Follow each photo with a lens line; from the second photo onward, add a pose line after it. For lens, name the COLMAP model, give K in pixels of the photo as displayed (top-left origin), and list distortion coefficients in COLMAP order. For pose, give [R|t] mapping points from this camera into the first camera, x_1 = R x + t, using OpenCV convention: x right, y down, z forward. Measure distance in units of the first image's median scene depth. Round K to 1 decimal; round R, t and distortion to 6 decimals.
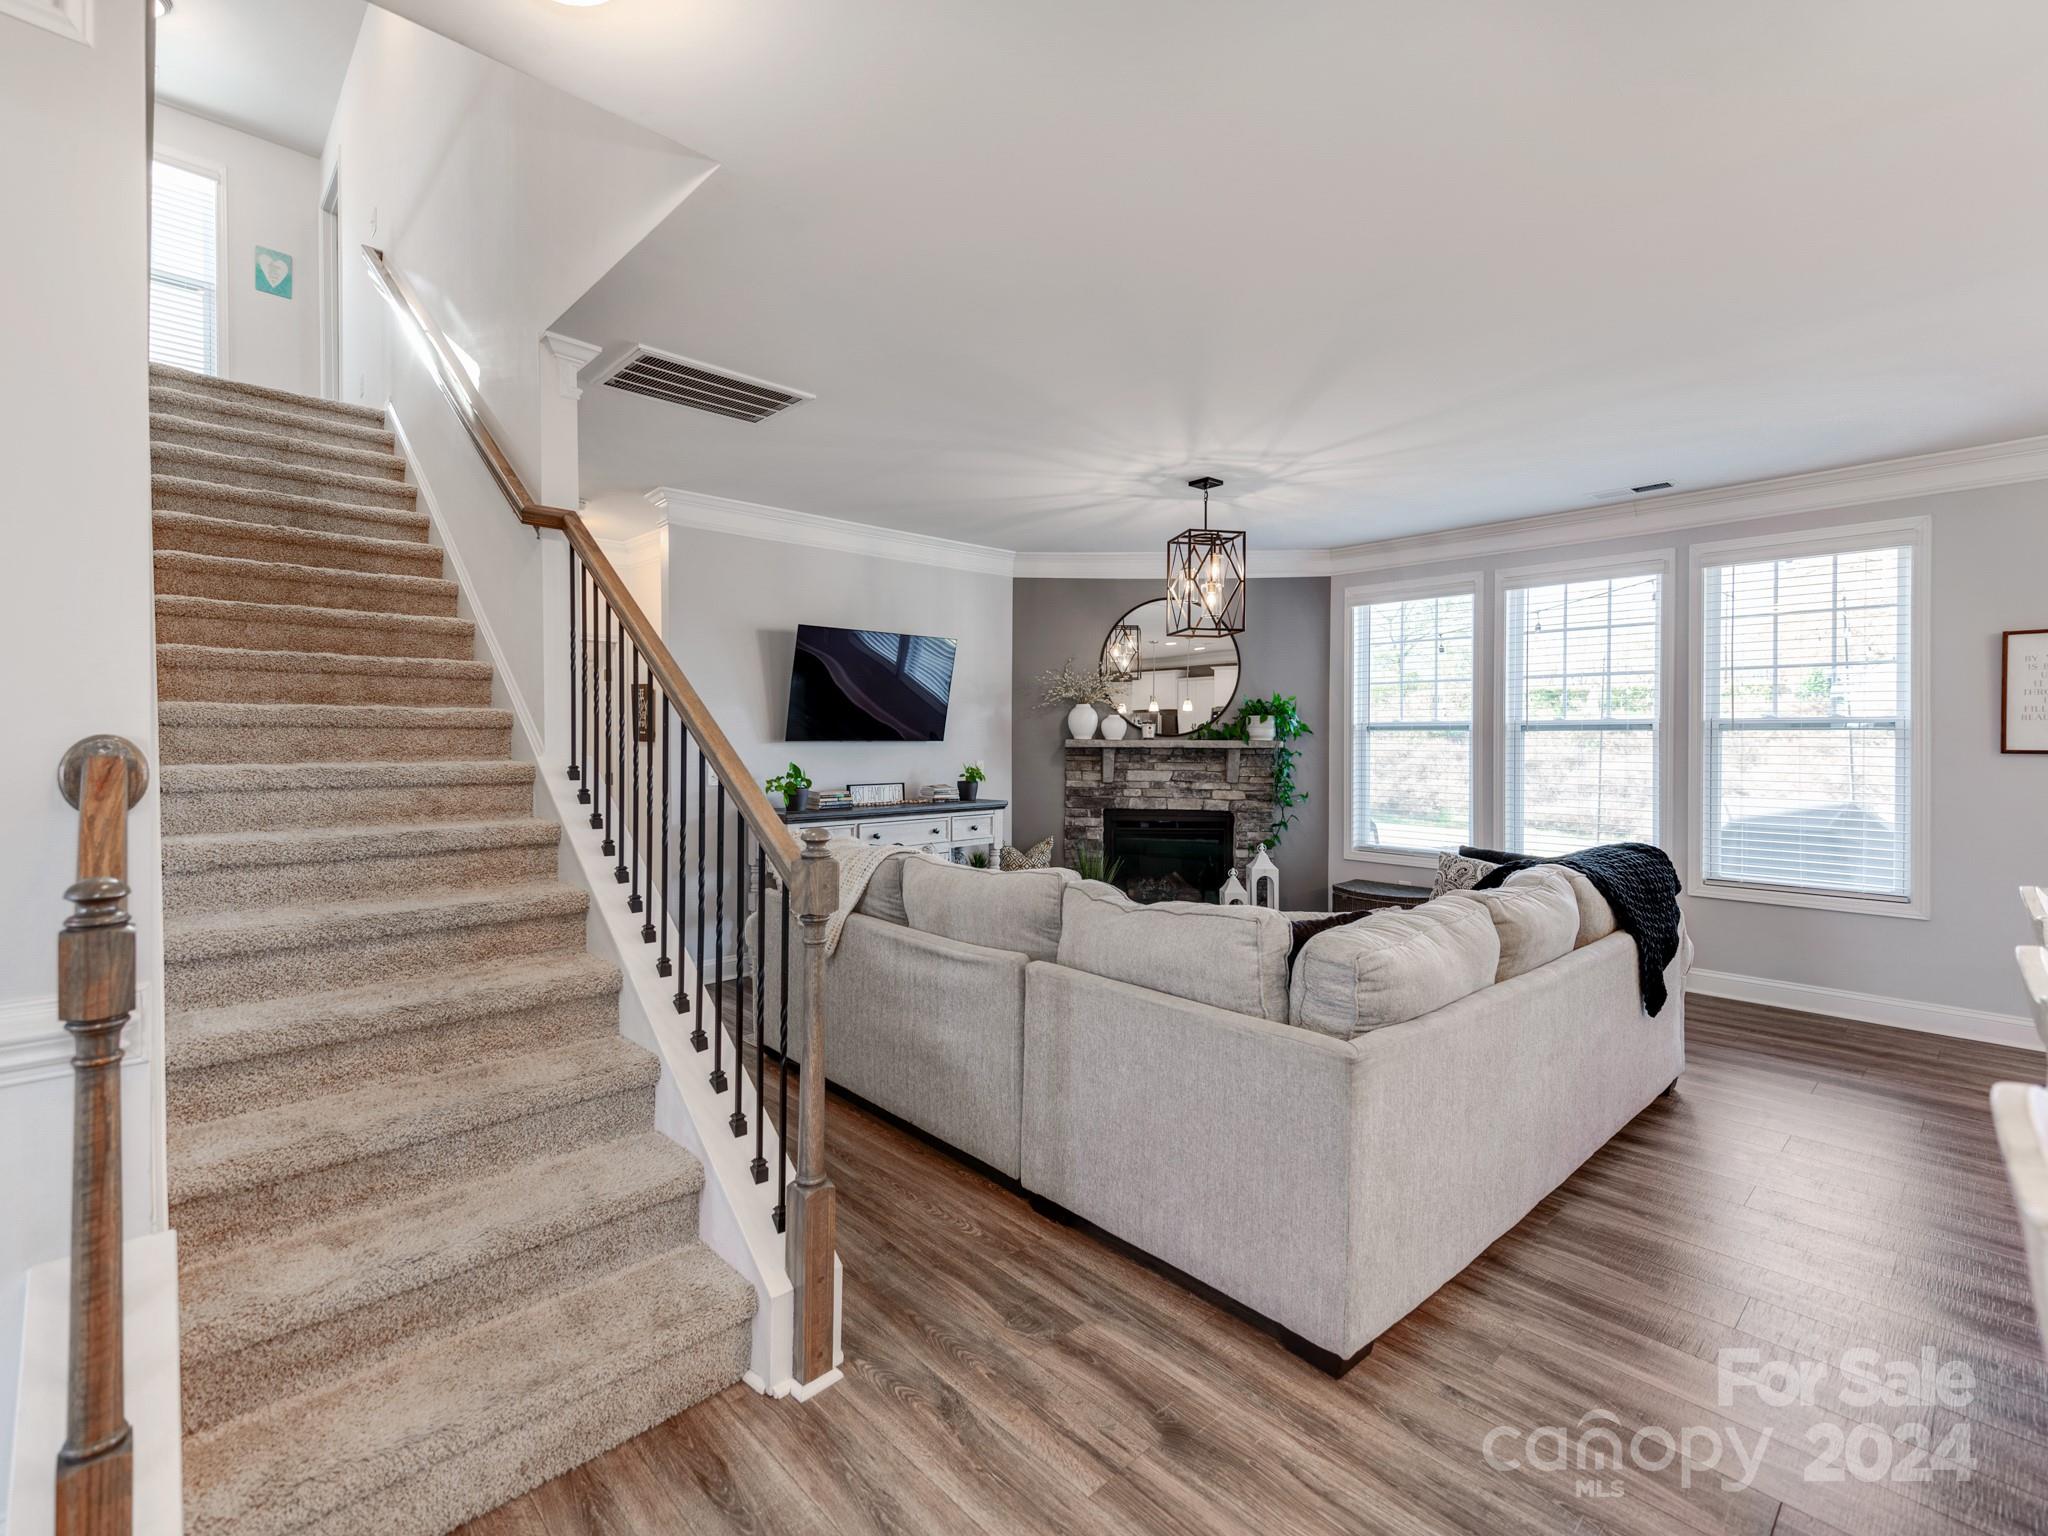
lens RADIAL K [[913.0, 0, 996.7], [0, 913.0, 768.6], [0, 0, 1]] dist [0.008266, -0.000096]
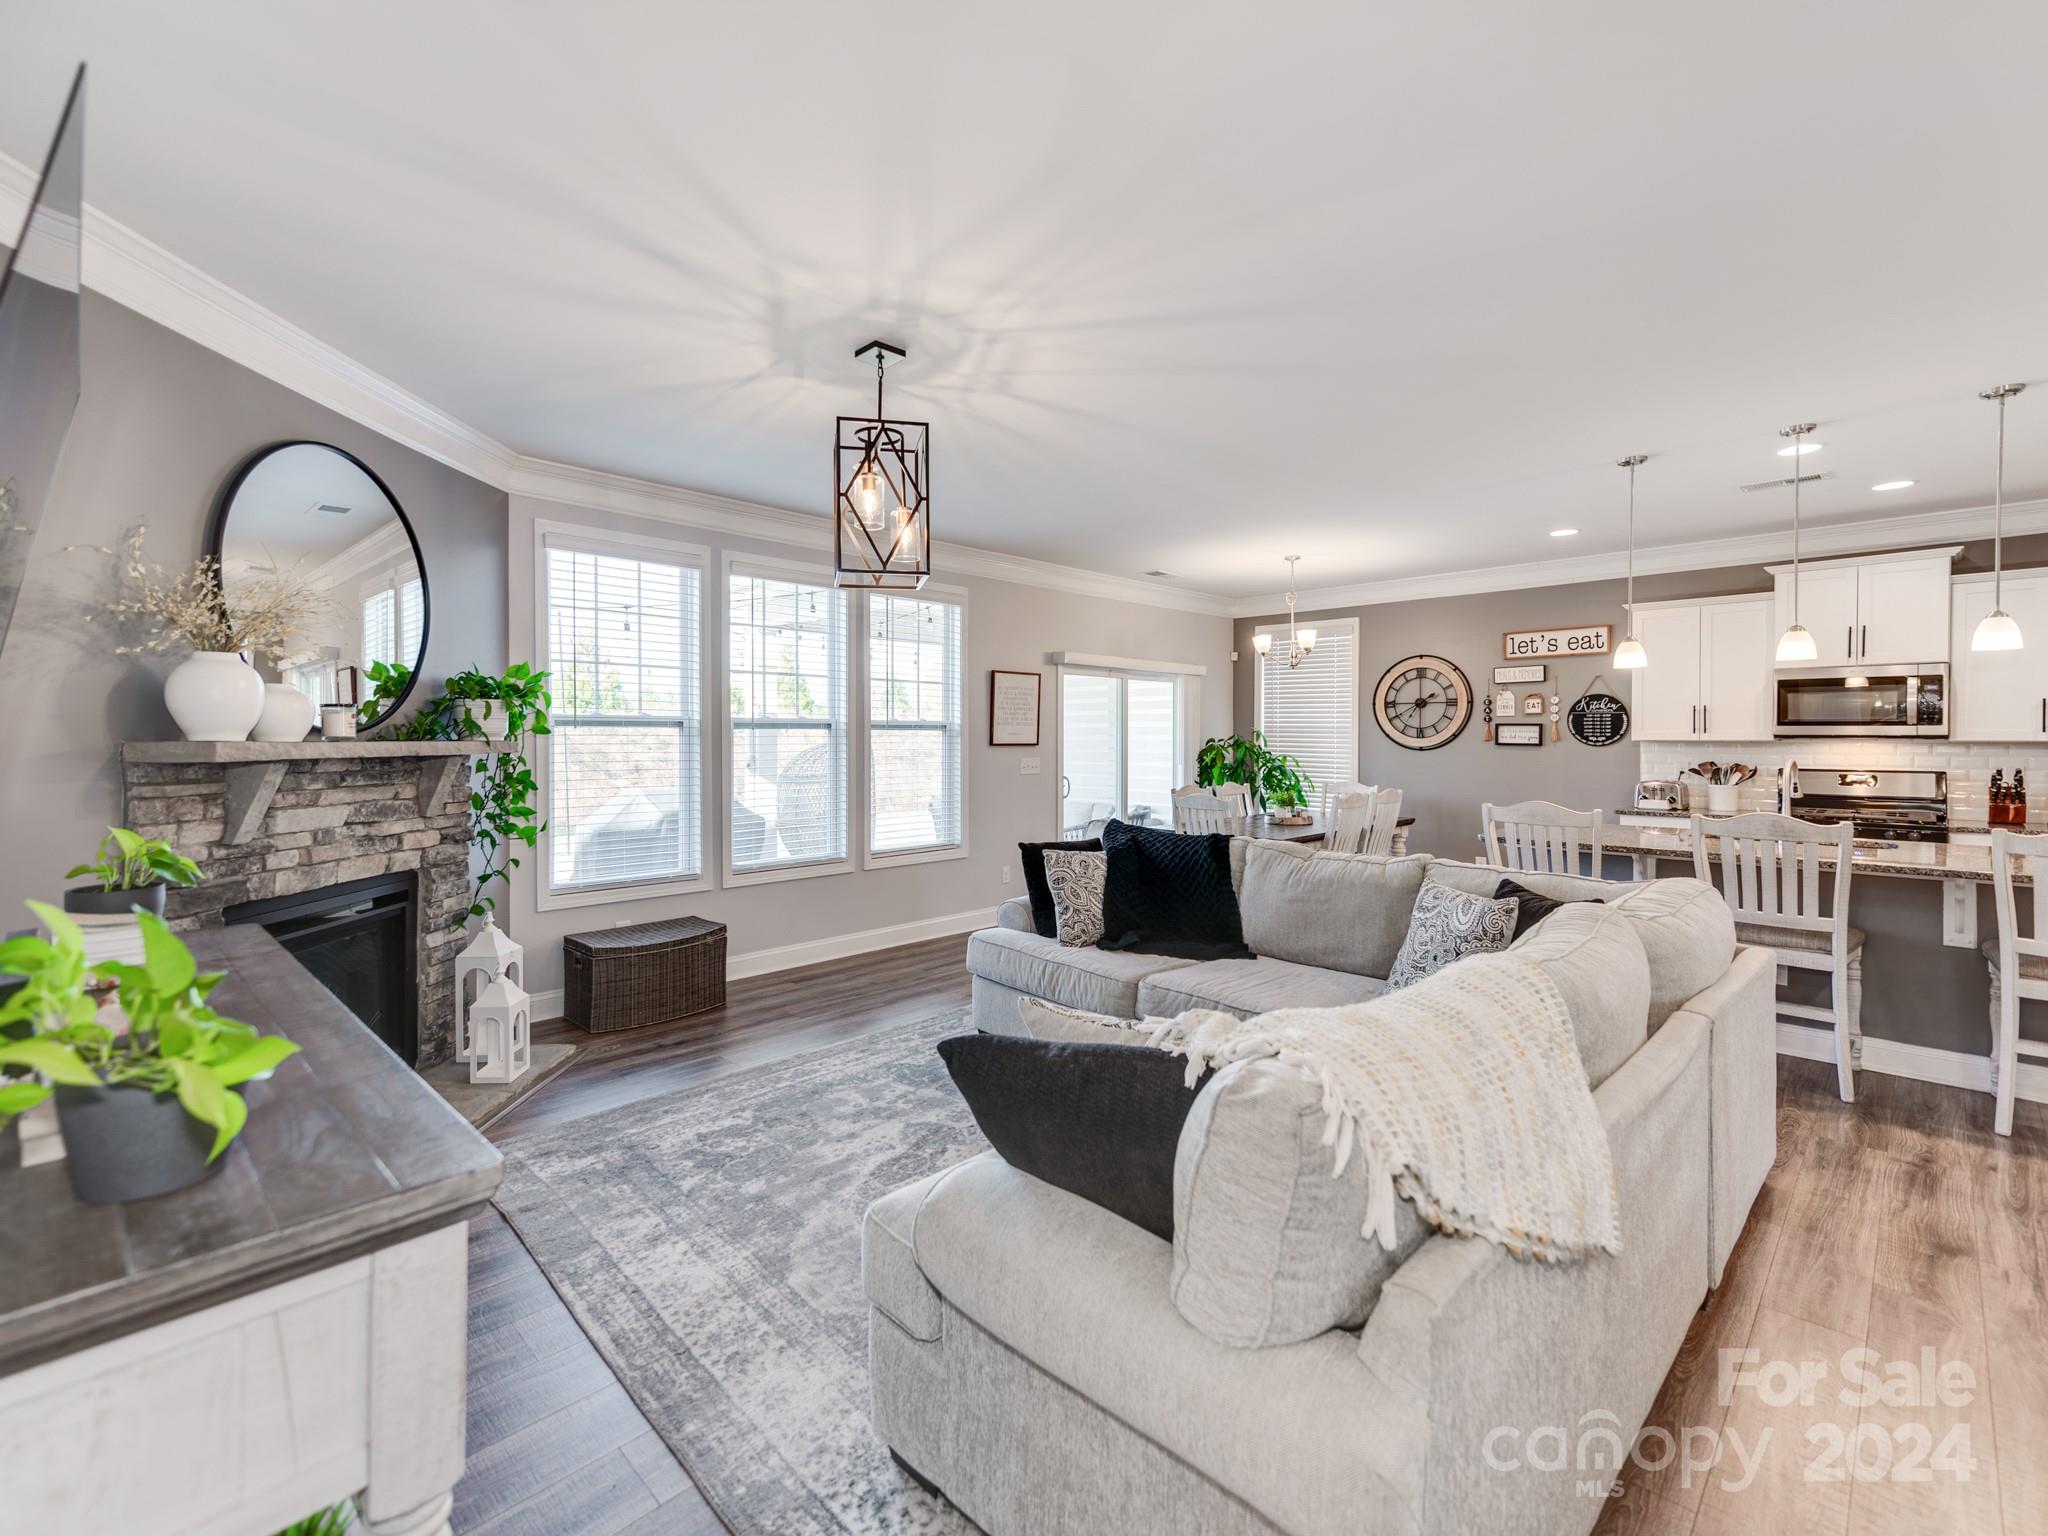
lens RADIAL K [[913.0, 0, 996.7], [0, 913.0, 768.6], [0, 0, 1]] dist [0.008266, -0.000096]
pose [[-0.045931, -0.036291, 0.998285, -0.369510], [0.033784, 0.998712, 0.037861, -0.027530], [-0.998373, 0.035465, -0.044645, 0.784782]]
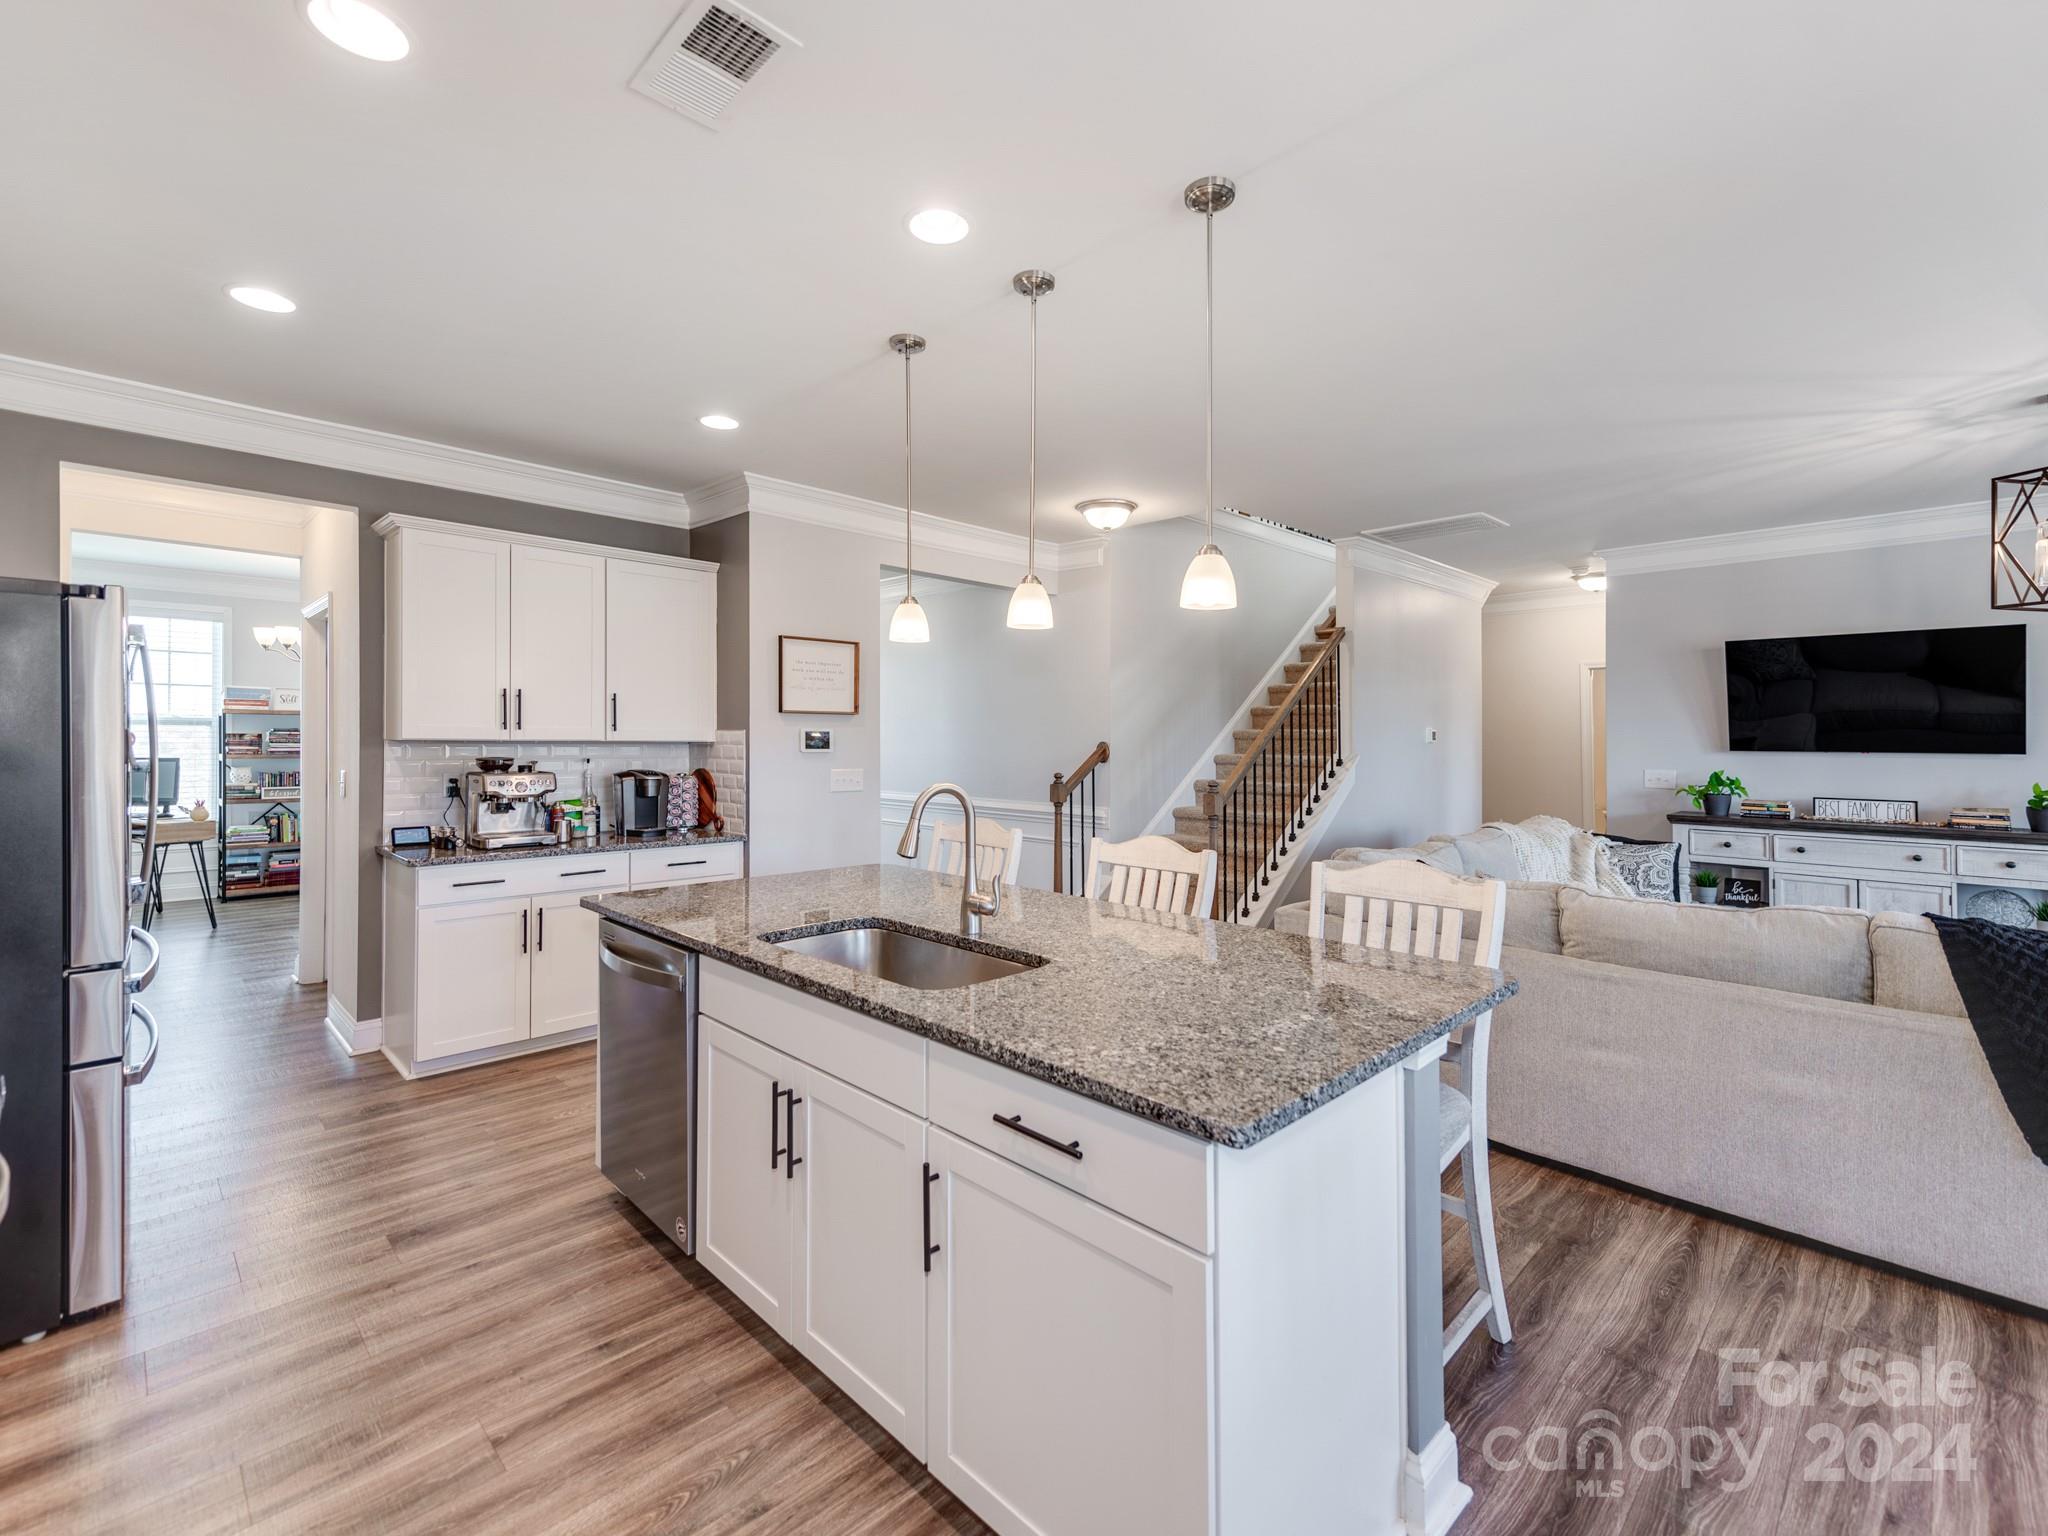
lens RADIAL K [[918.9, 0, 1009.6], [0, 918.9, 743.5], [0, 0, 1]] dist [0.020218, -0.000227]
pose [[0.039069, 0.002723, -0.999233, 0.766715], [-0.042896, 0.999079, 0.001045, -0.002832], [0.998315, 0.042823, 0.039150, 0.117662]]
